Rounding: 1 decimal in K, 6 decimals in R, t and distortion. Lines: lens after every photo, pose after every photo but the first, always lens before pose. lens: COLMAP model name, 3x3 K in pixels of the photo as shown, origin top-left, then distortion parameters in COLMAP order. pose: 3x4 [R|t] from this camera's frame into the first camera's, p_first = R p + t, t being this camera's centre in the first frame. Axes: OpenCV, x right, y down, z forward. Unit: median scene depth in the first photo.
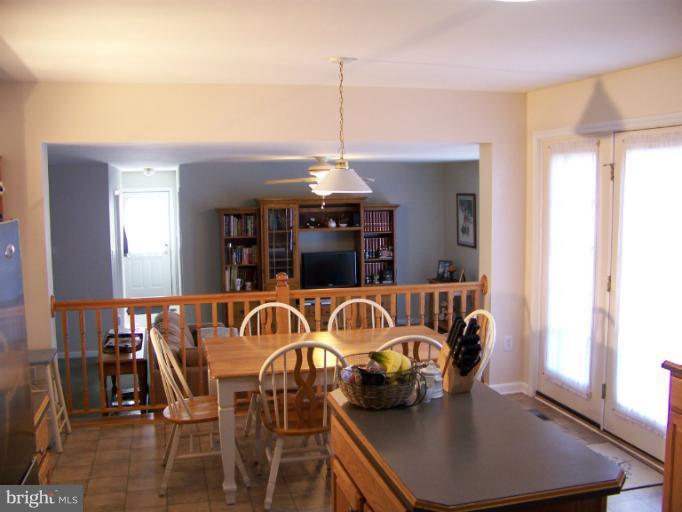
lens RADIAL K [[709.4, 0, 340.6], [0, 709.4, 255.6], [0, 0, 1]] dist [-0.169103, 0.000000]
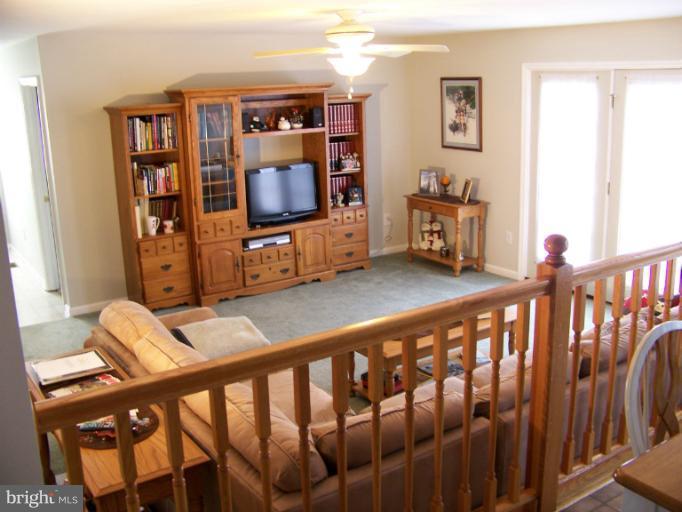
lens RADIAL K [[709.4, 0, 341.4], [0, 709.4, 257.4], [0, 0, 1]] dist [-0.169103, 0.000000]
pose [[0.931676, -0.099996, 0.349256, -0.209572], [0.048839, 0.987120, 0.152341, -0.019531], [-0.359992, -0.124876, 0.924561, 0.346415]]
